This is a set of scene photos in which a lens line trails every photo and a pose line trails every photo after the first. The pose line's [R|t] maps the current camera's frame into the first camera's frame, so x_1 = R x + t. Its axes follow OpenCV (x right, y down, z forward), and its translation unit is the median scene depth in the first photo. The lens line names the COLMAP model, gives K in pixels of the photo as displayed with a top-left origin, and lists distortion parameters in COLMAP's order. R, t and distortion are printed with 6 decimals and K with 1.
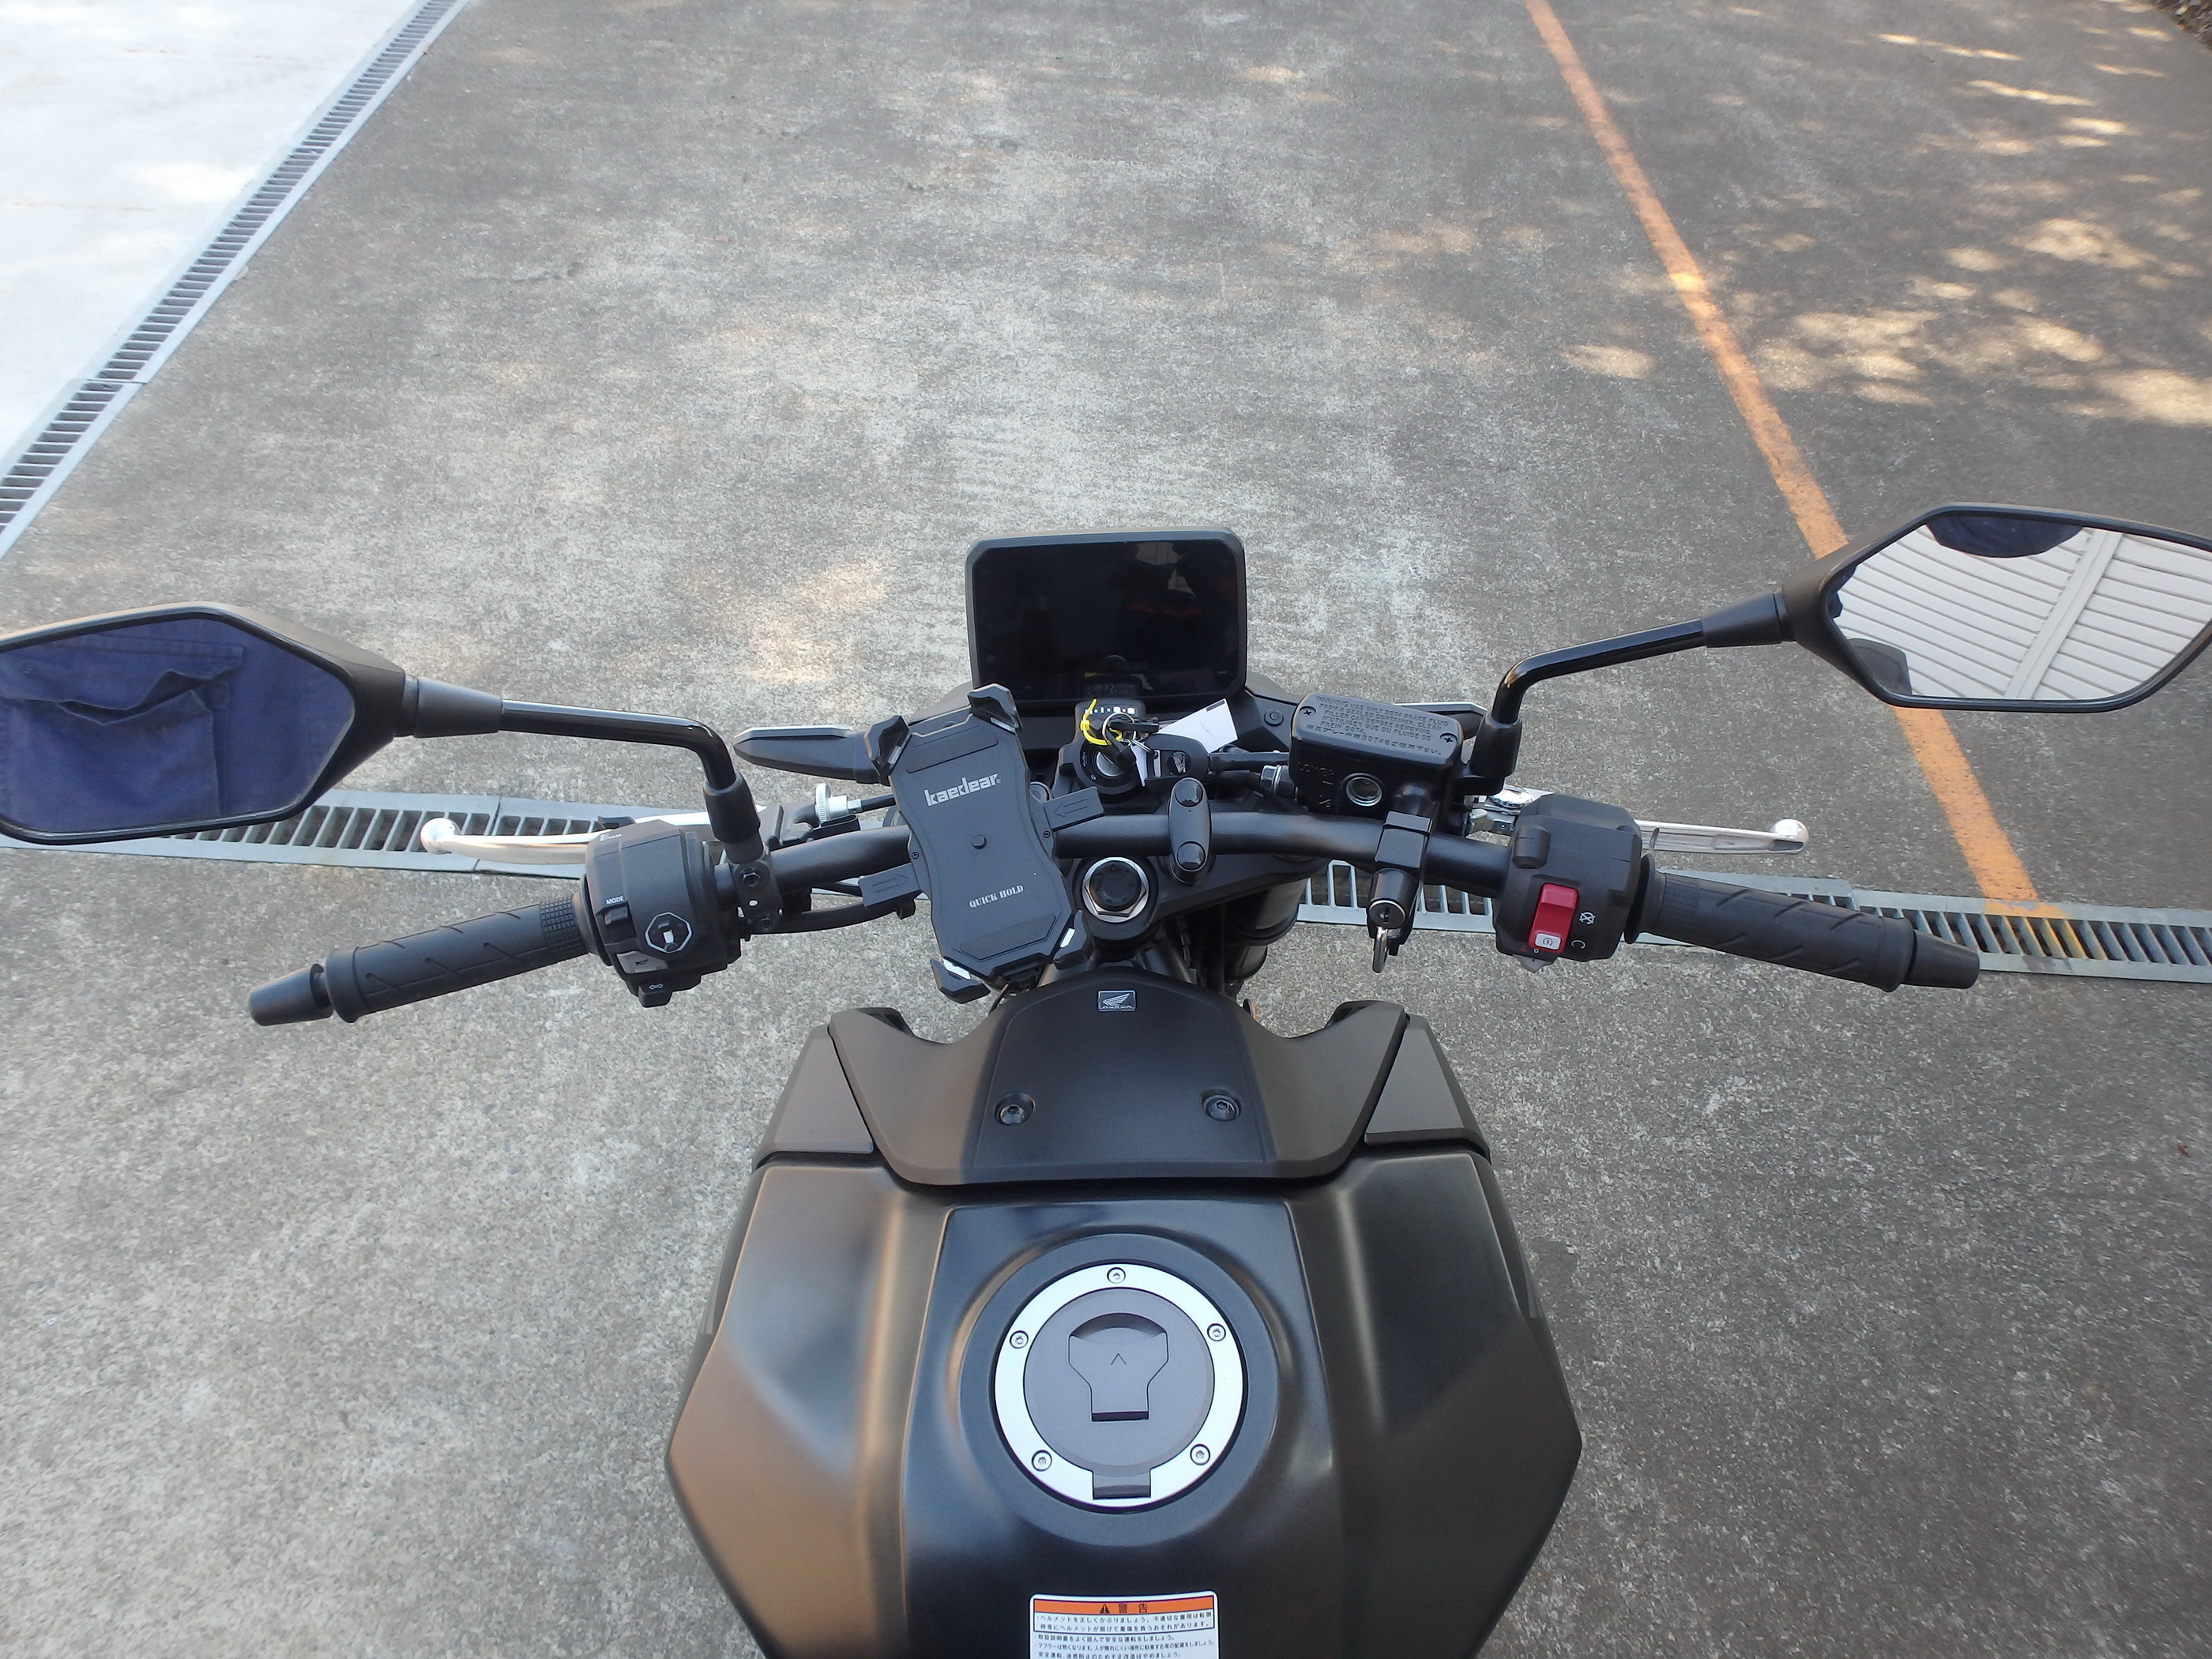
lens RADIAL K [[1371.6, 0, 1129.0], [0, 1371.6, 762.8], [0, 0, 1]] dist [-0.044206, 0.012903]
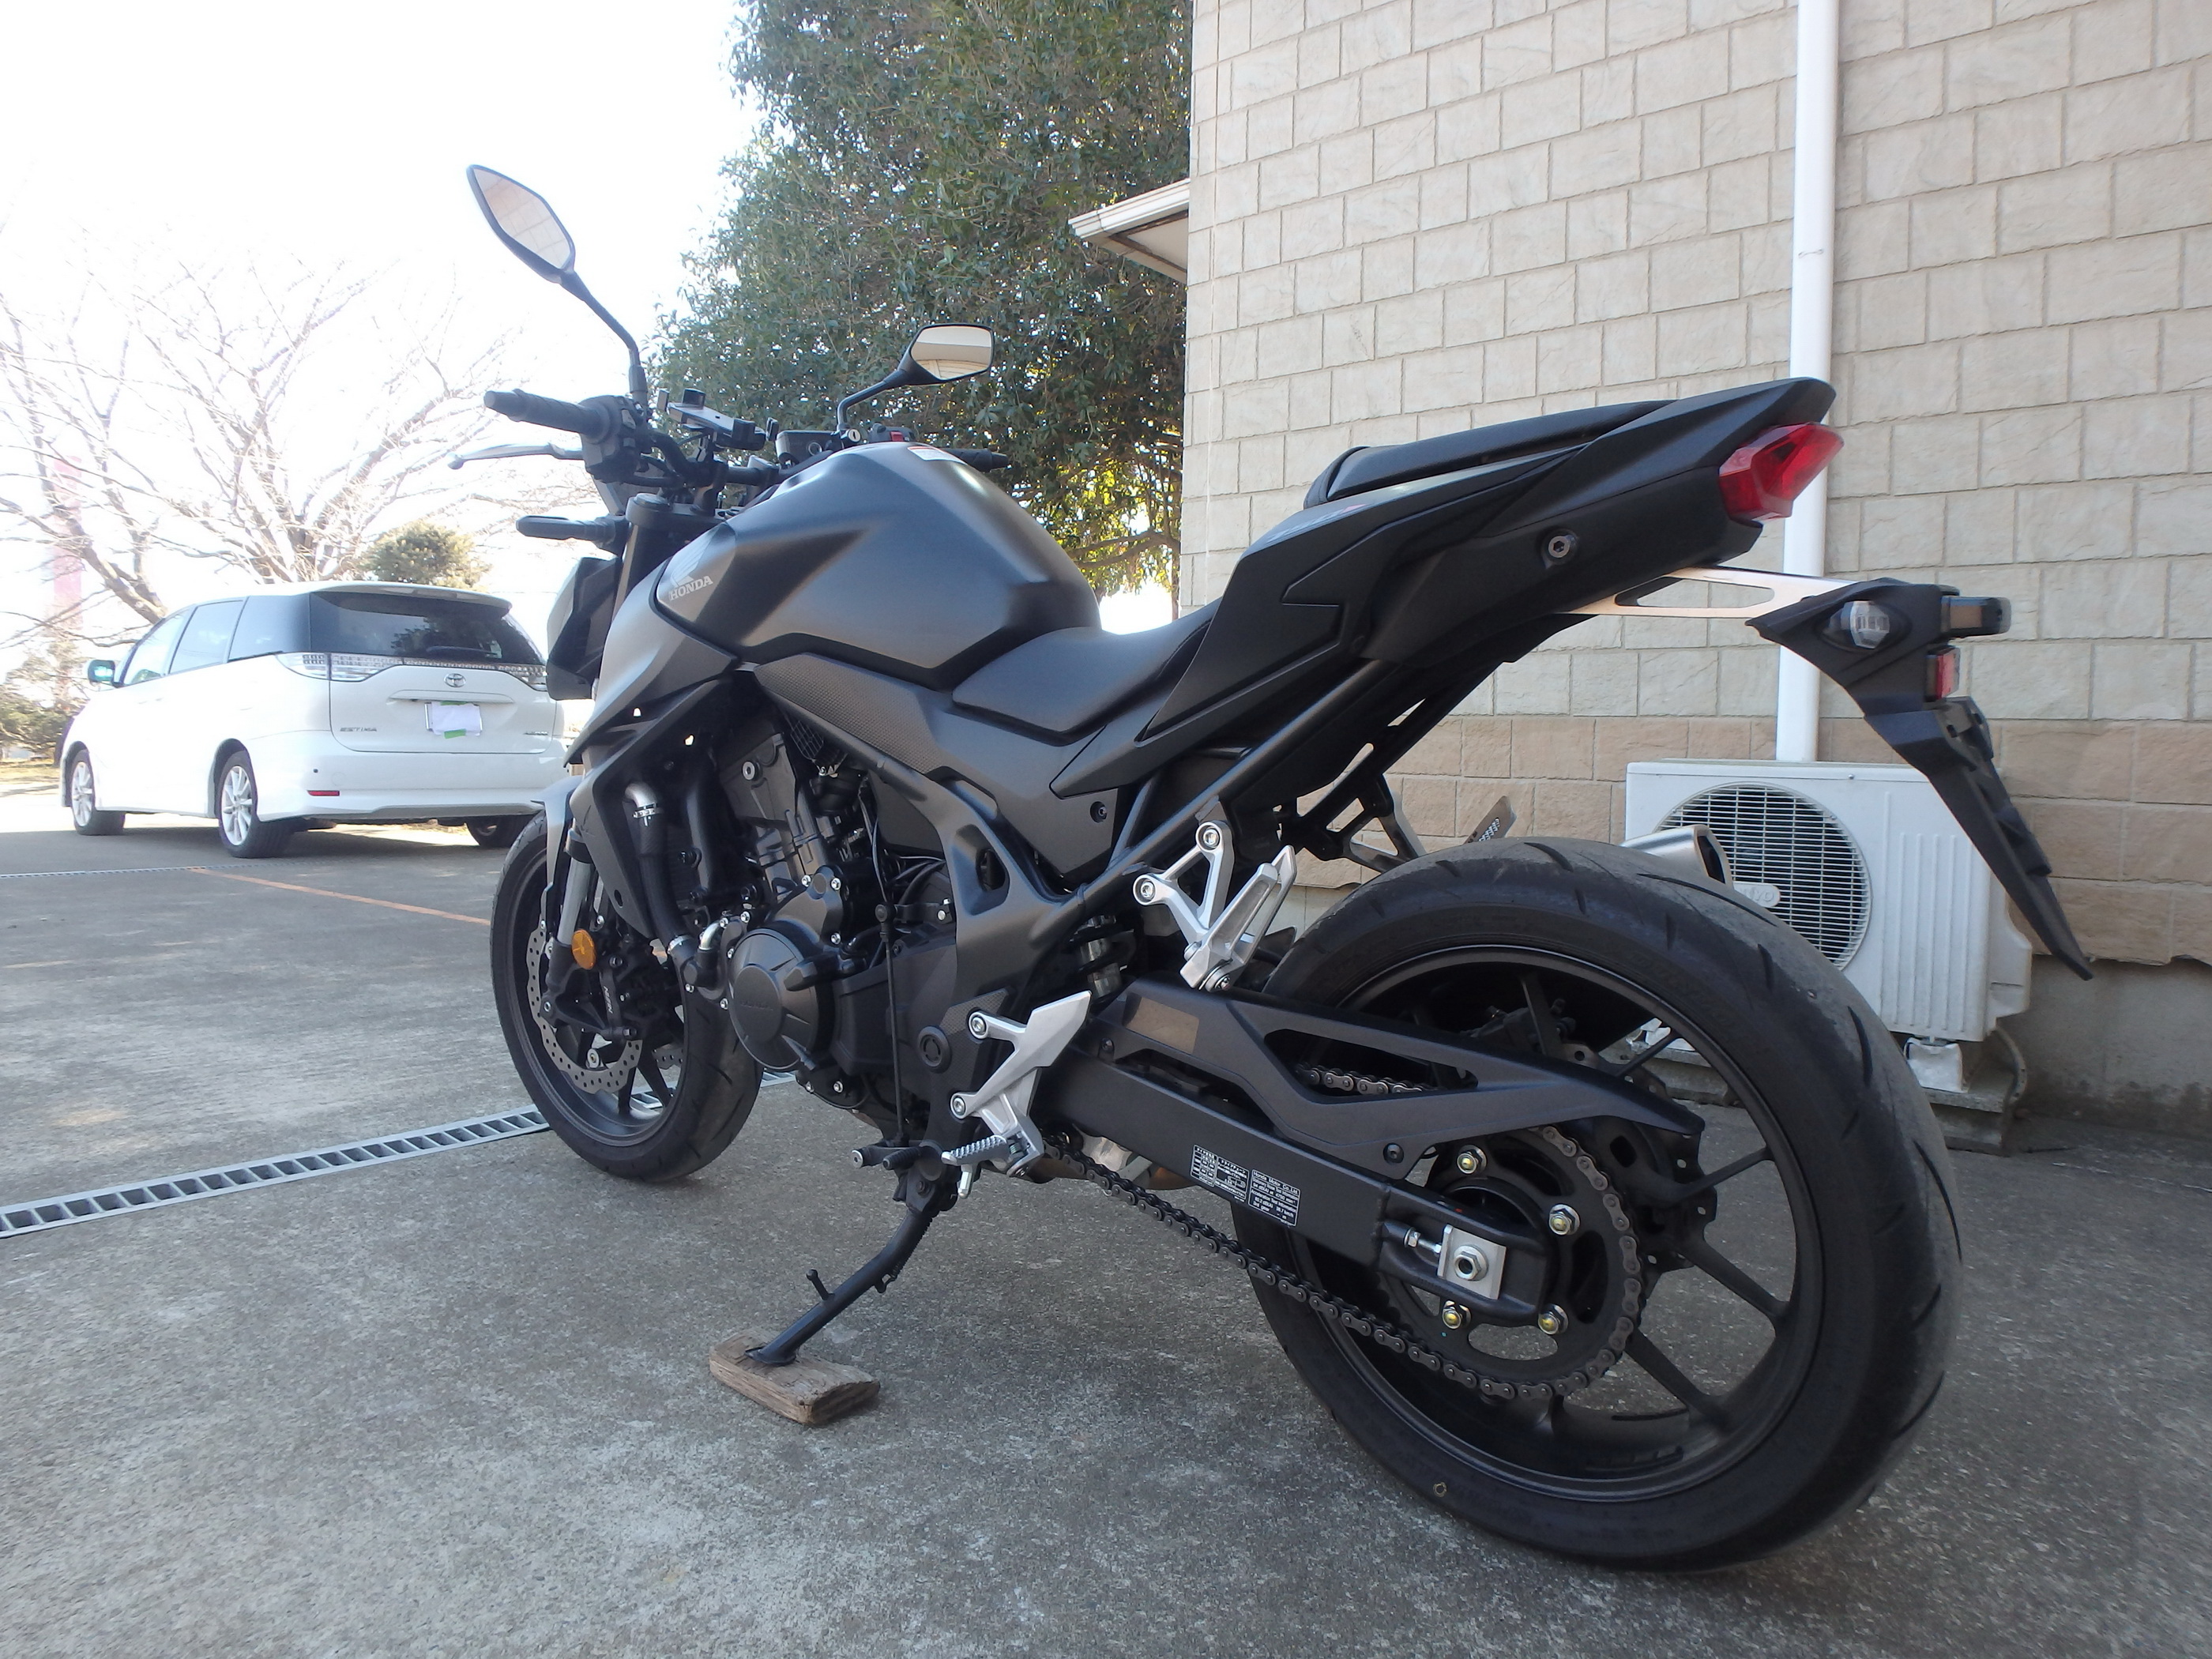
lens RADIAL K [[1371.6, 0, 1111.5], [0, 1371.6, 817.1], [0, 0, 1]] dist [-0.044206, 0.012903]
pose [[0.631367, -0.099584, 0.769063, -0.699525], [0.599971, 0.691066, -0.403066, 0.860424], [-0.491334, 0.715899, 0.496064, -0.032010]]
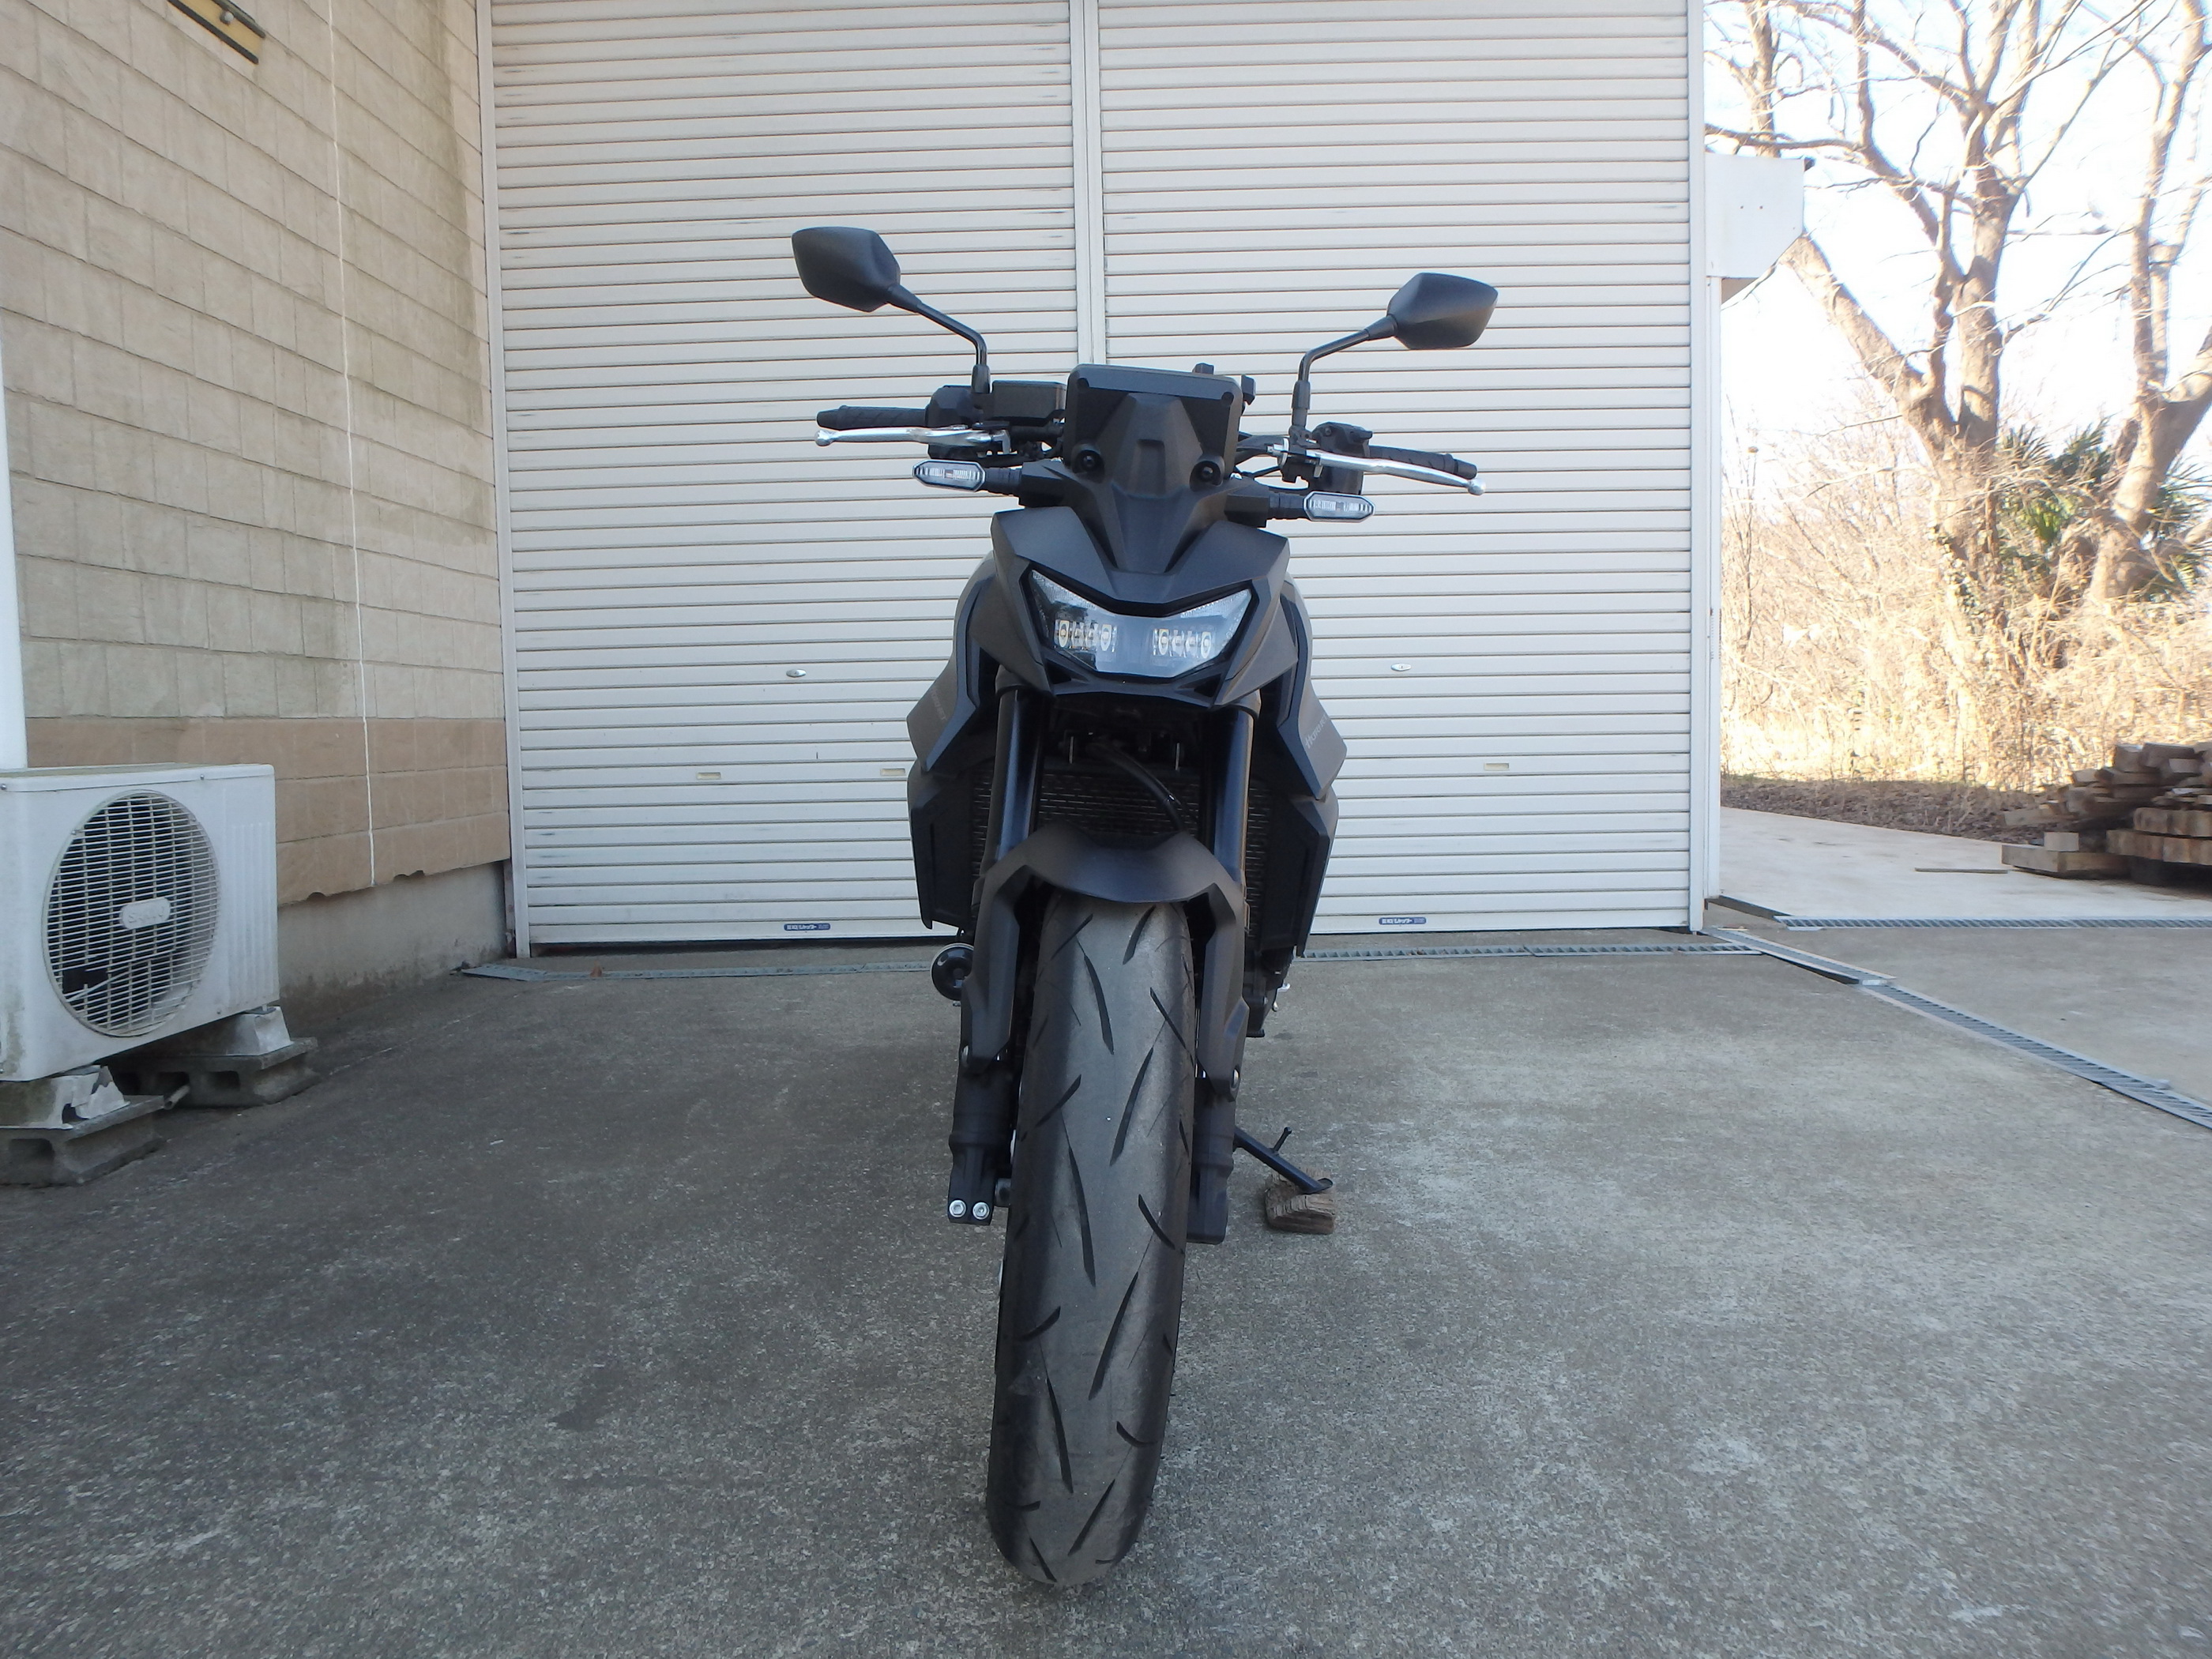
lens RADIAL K [[1371.6, 0, 1102.3], [0, 1371.6, 823.1], [0, 0, 1]] dist [-0.044206, 0.012903]
pose [[-0.997460, -0.062051, 0.034982, -0.028276], [-0.009221, 0.599438, 0.800368, -0.588017], [-0.070633, 0.798012, -0.598487, 1.256215]]
